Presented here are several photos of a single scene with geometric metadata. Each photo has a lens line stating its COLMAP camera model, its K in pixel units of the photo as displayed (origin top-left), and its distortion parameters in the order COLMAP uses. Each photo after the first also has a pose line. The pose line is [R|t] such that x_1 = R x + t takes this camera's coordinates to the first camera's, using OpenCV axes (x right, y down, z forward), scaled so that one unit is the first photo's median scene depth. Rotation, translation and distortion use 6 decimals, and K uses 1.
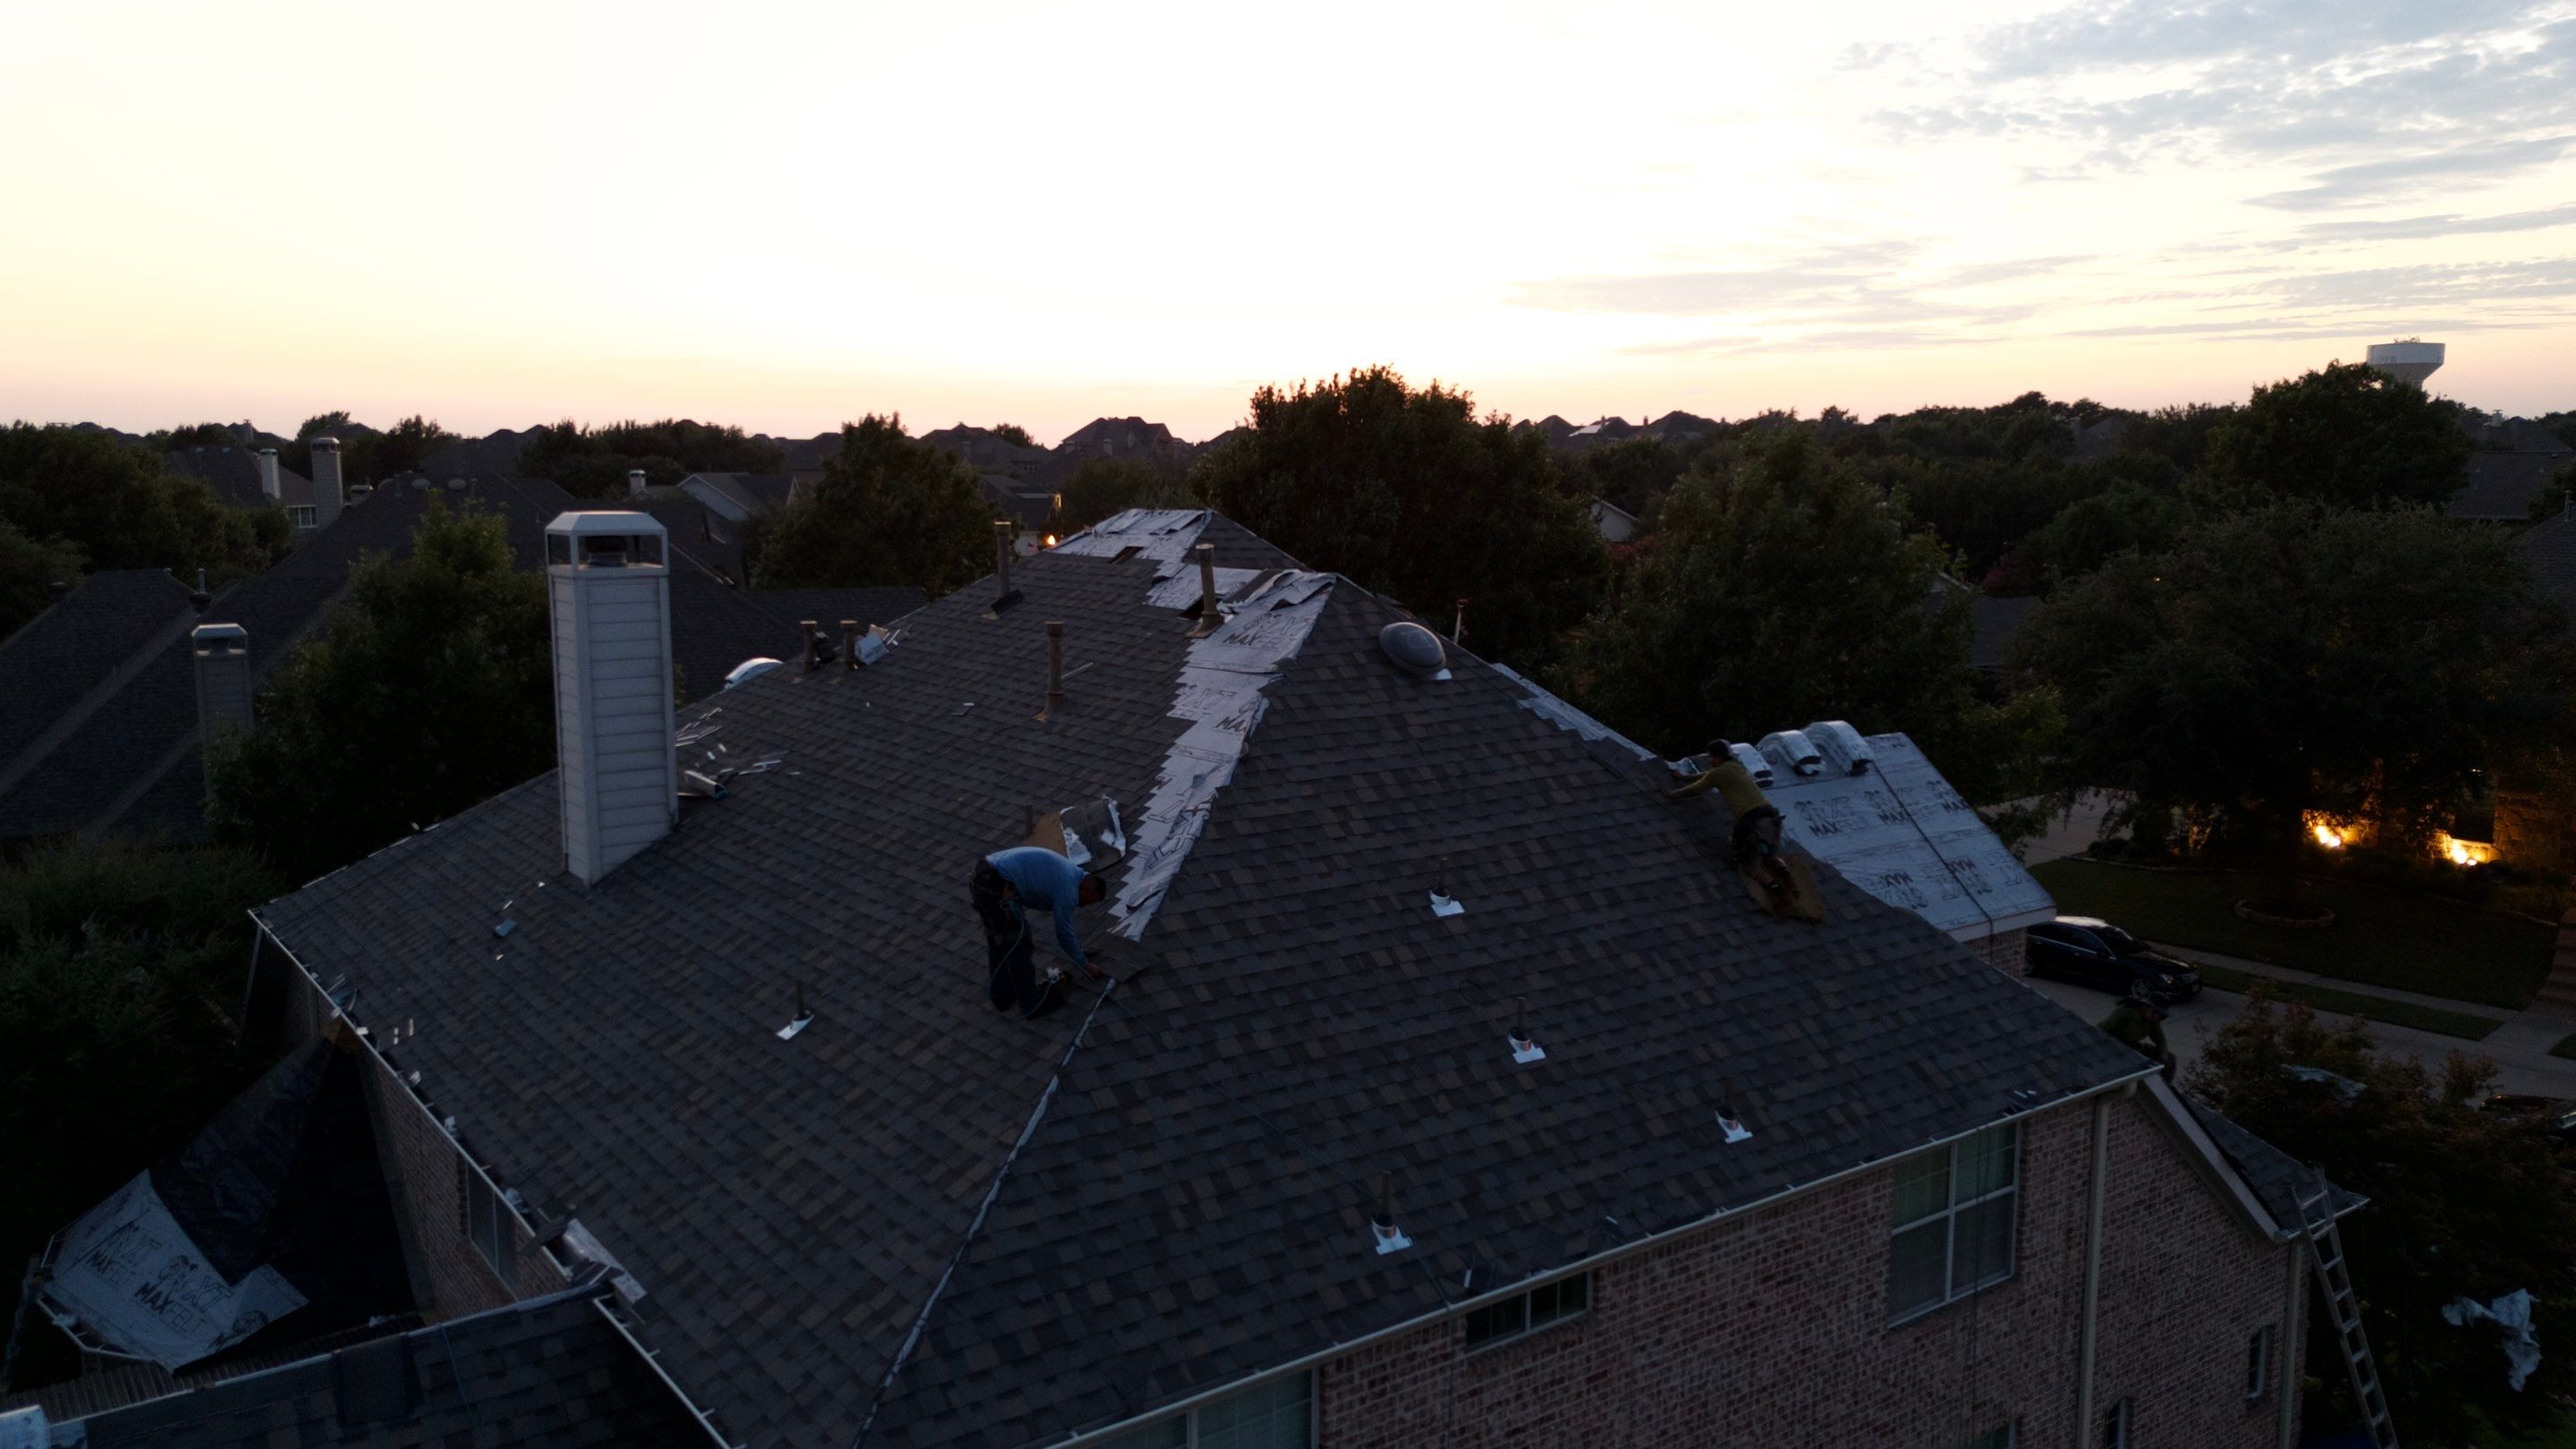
lens RADIAL K [[1870.4, 0, 1286.4], [0, 1870.4, 729.7], [0, 0, 1]] dist [0.052116, -0.042139]
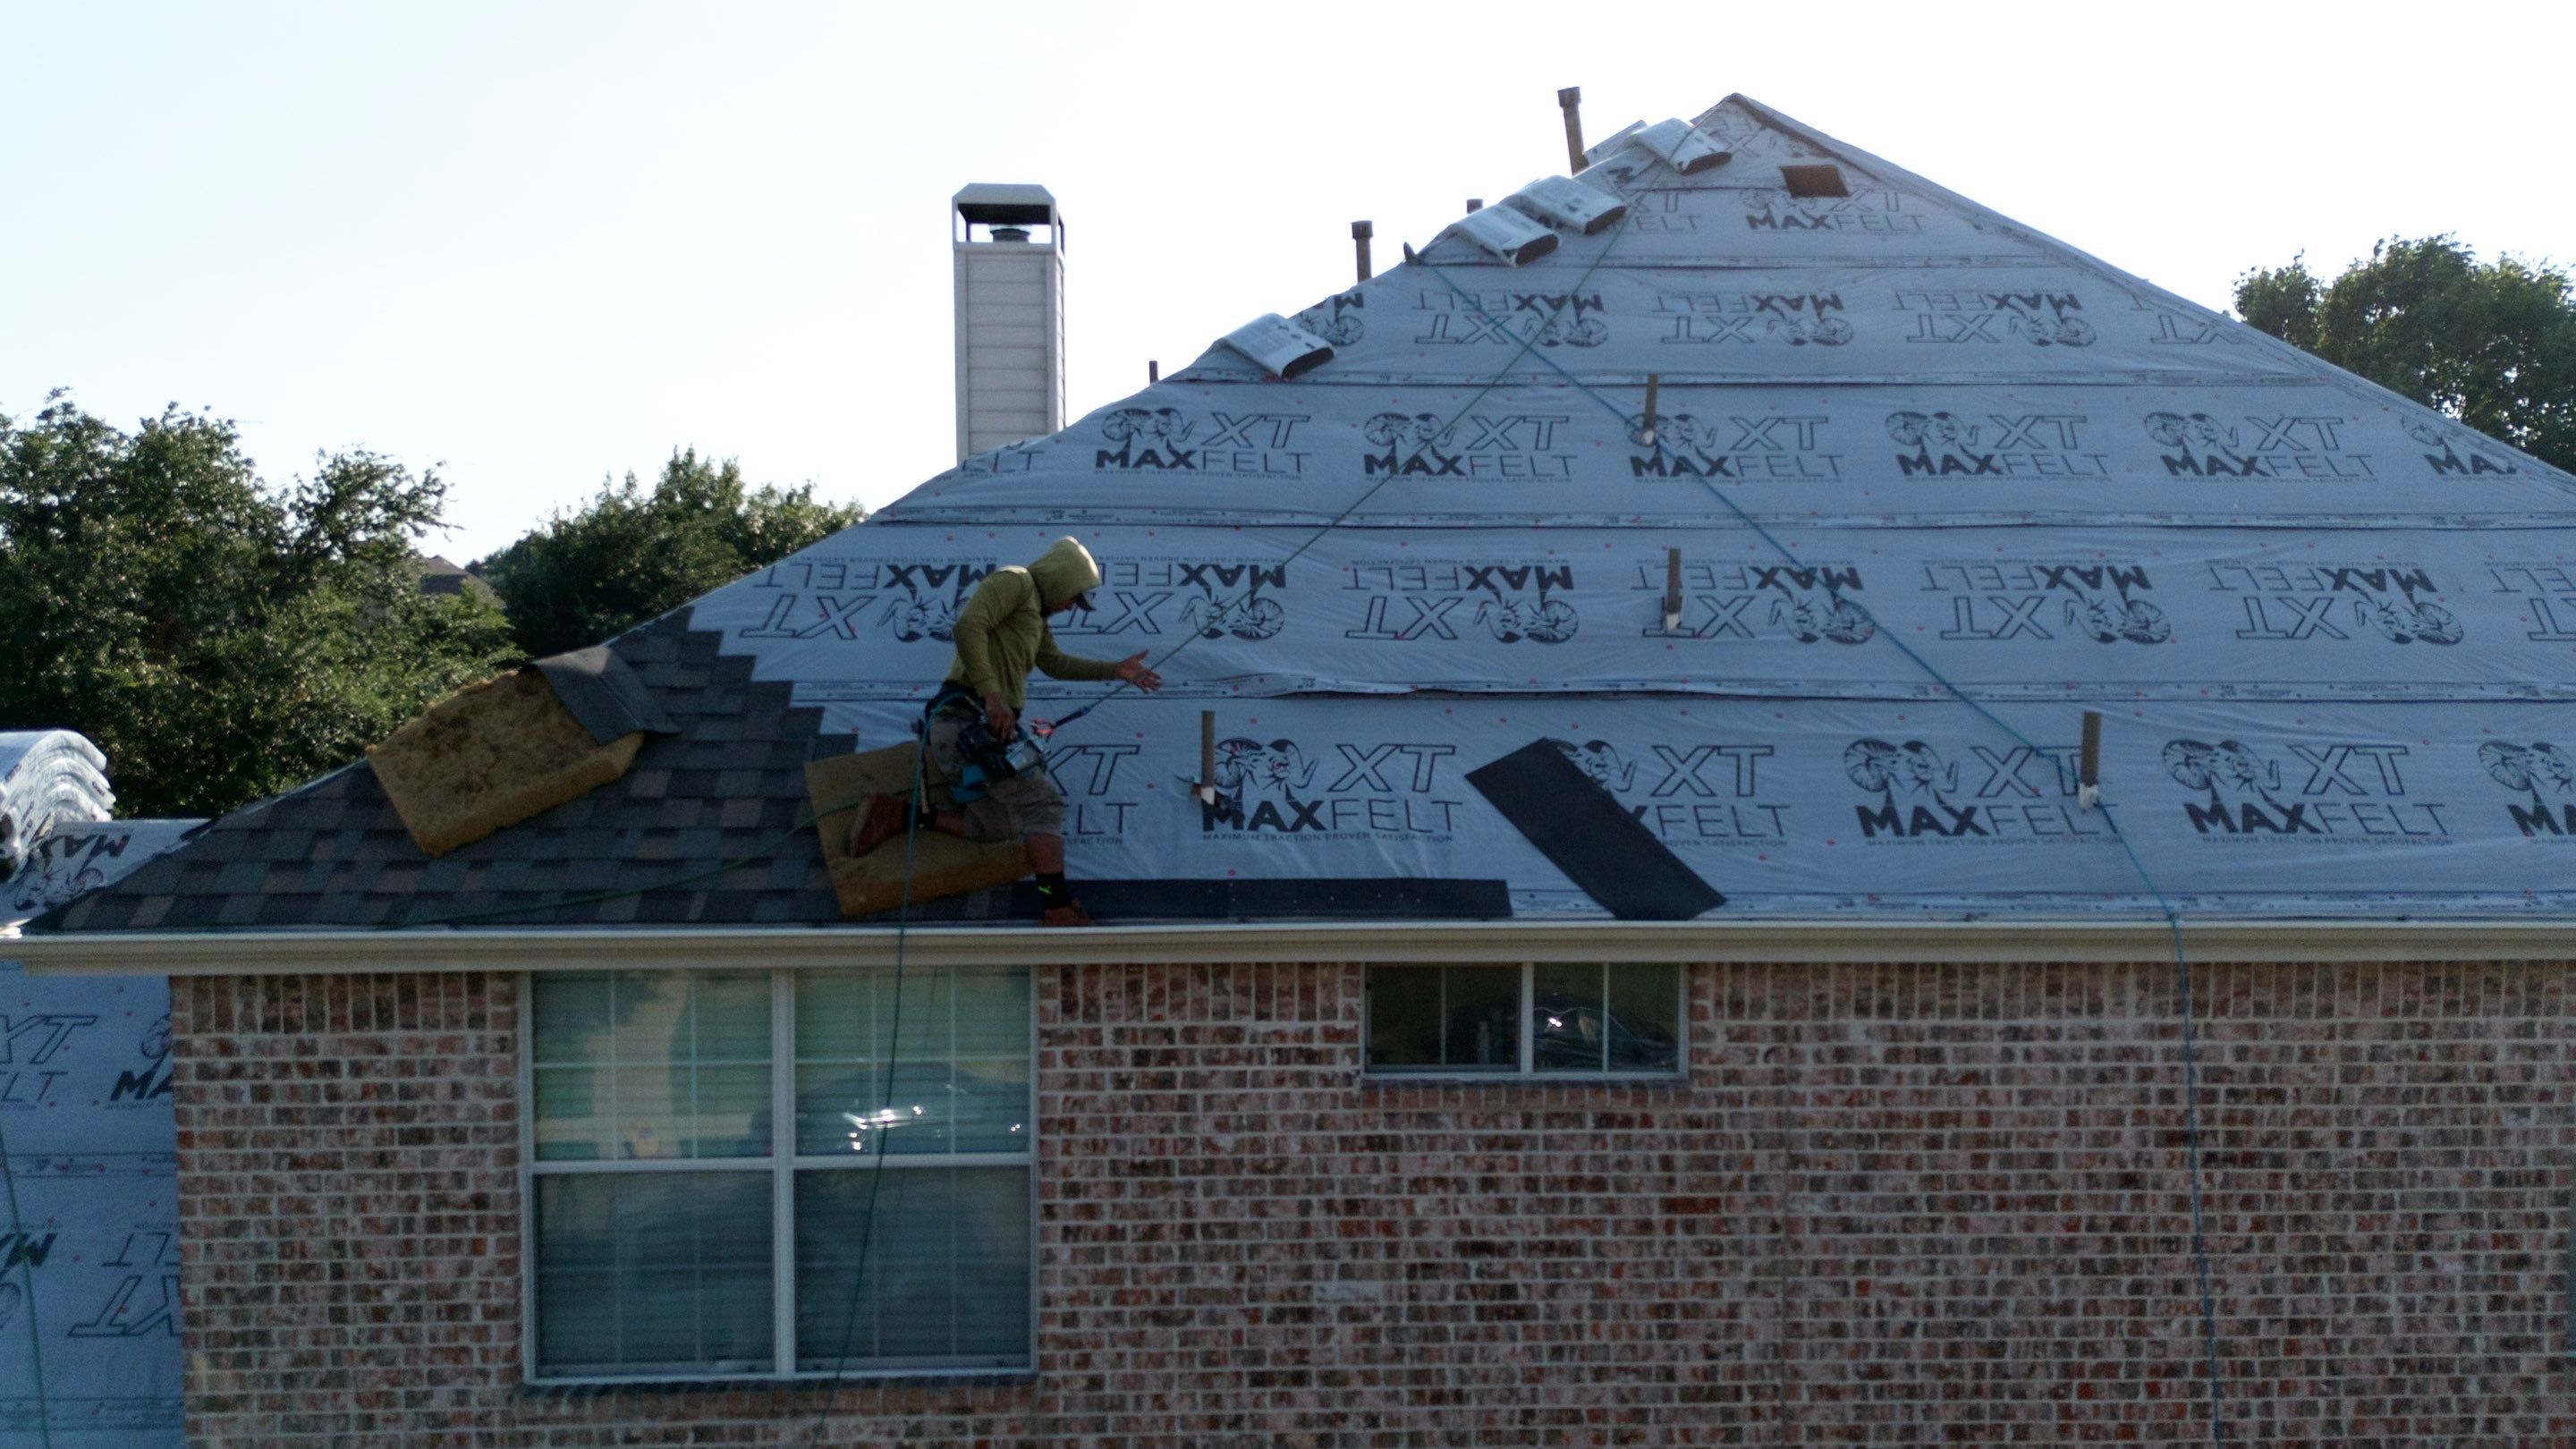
lens RADIAL K [[1870.4, 0, 1290.1], [0, 1870.4, 719.2], [0, 0, 1]] dist [0.052116, -0.042139]
pose [[0.825547, 0.031409, -0.563459, 0.368061], [-0.077979, 0.995221, -0.058775, 0.249045], [0.558920, 0.092459, 0.824051, 0.490592]]
